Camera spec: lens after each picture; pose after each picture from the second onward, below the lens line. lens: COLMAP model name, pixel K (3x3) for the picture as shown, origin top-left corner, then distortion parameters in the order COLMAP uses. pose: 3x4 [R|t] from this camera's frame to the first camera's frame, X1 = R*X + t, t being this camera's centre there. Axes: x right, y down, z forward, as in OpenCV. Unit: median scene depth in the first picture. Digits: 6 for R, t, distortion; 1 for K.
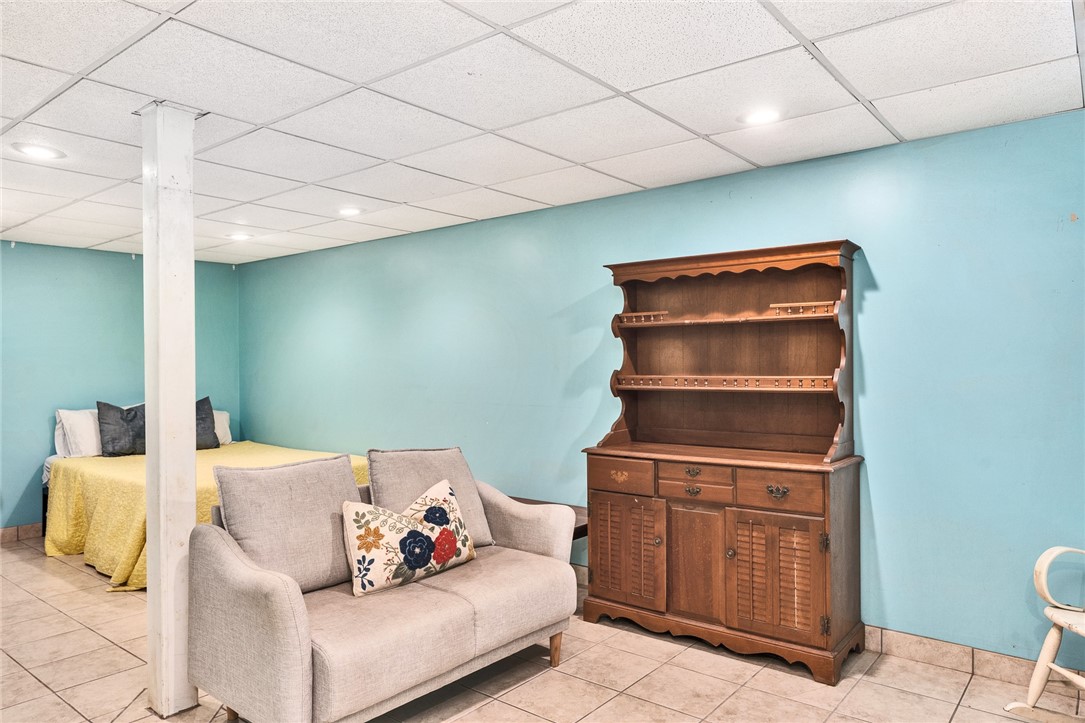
lens RADIAL K [[713.6, 0, 542.5], [0, 713.6, 361.5], [0, 0, 1]] dist [-0.004483, 0.001208]
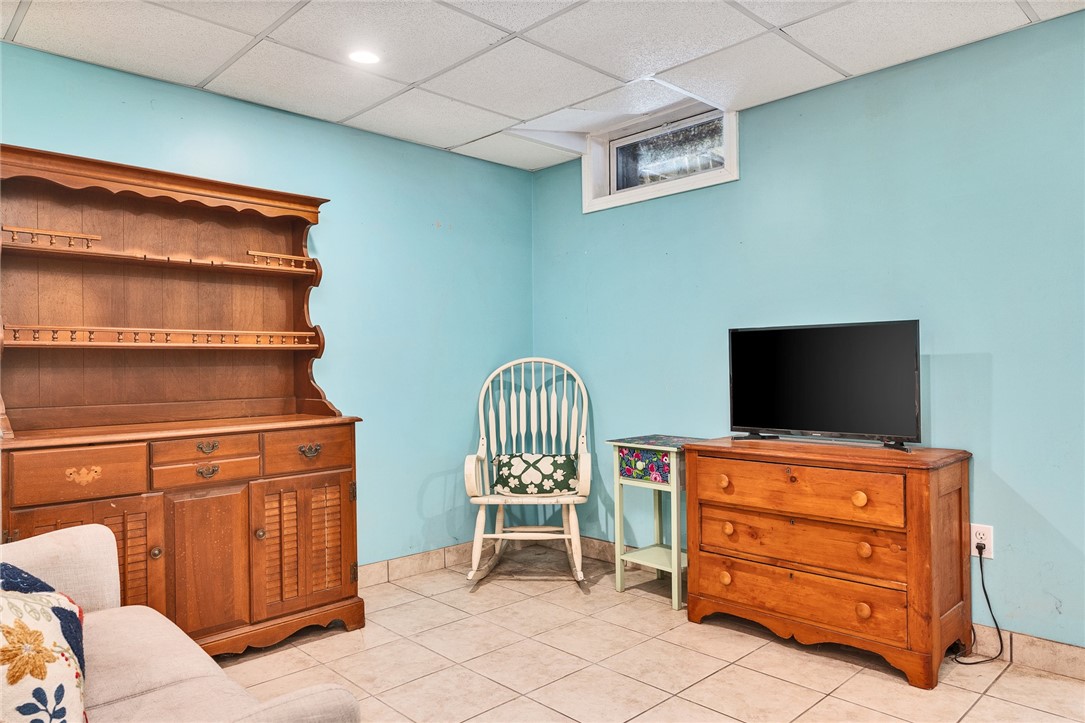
lens RADIAL K [[713.6, 0, 542.5], [0, 713.6, 361.5], [0, 0, 1]] dist [-0.004483, 0.001208]
pose [[0.119136, 0.009336, 0.992834, -0.937712], [0.005200, 0.999936, -0.010026, 0.125852], [-0.992864, 0.006357, 0.119080, 0.966404]]
